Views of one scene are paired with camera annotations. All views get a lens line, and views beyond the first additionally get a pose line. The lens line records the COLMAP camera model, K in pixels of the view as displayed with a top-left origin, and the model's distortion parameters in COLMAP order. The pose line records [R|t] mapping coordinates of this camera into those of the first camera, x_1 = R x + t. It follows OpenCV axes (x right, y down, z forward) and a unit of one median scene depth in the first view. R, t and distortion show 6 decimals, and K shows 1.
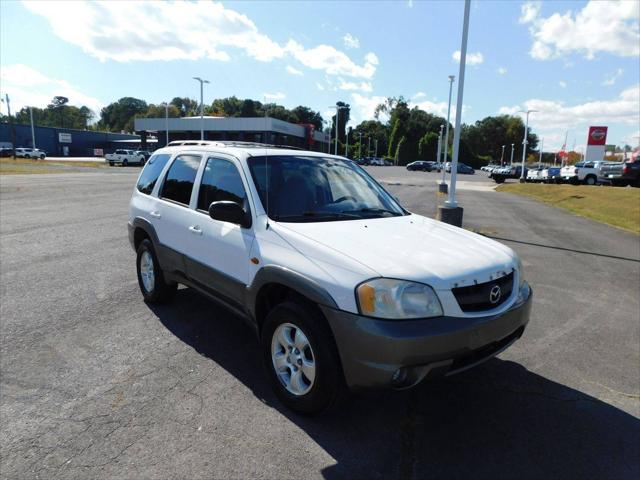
lens RADIAL K [[427.0, 0, 315.3], [0, 427.0, 242.3], [0, 0, 1]] dist [-0.076891, 0.063191]
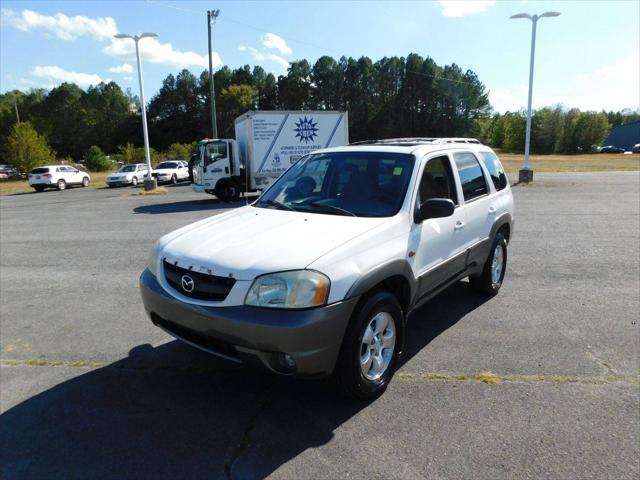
lens RADIAL K [[427.0, 0, 318.3], [0, 427.0, 244.0], [0, 0, 1]] dist [-0.076891, 0.063191]
pose [[0.192628, 0.170520, -0.966342, 0.294743], [-0.159188, 0.977171, 0.140698, -0.033986], [0.968274, 0.126727, 0.215375, 0.213491]]
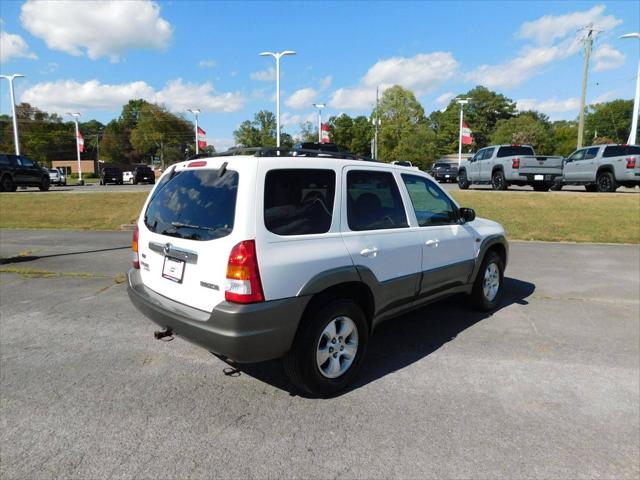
lens RADIAL K [[427.0, 0, 317.3], [0, 427.0, 236.2], [0, 0, 1]] dist [-0.076891, 0.063191]
pose [[-0.082022, -0.163232, 0.983172, -0.376233], [0.180654, 0.967719, 0.175737, -0.081960], [-0.980121, 0.192028, -0.049885, 0.379139]]
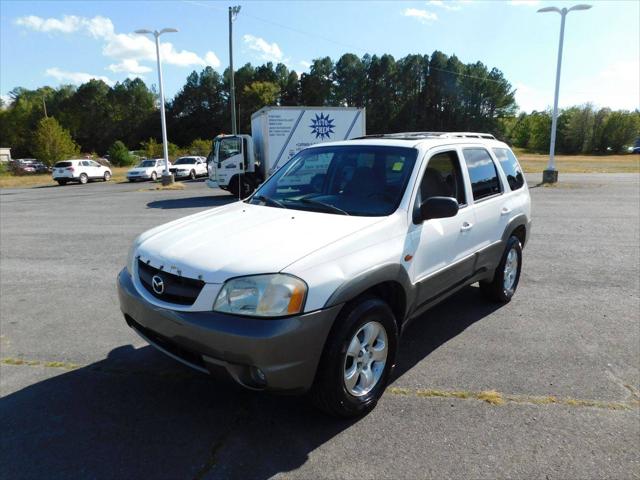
lens RADIAL K [[427.0, 0, 317.9], [0, 427.0, 242.6], [0, 0, 1]] dist [-0.076891, 0.063191]
pose [[0.142186, 0.175469, -0.974163, 0.277695], [-0.173342, 0.973368, 0.150025, -0.035188], [0.974544, 0.147531, 0.168816, 0.234068]]
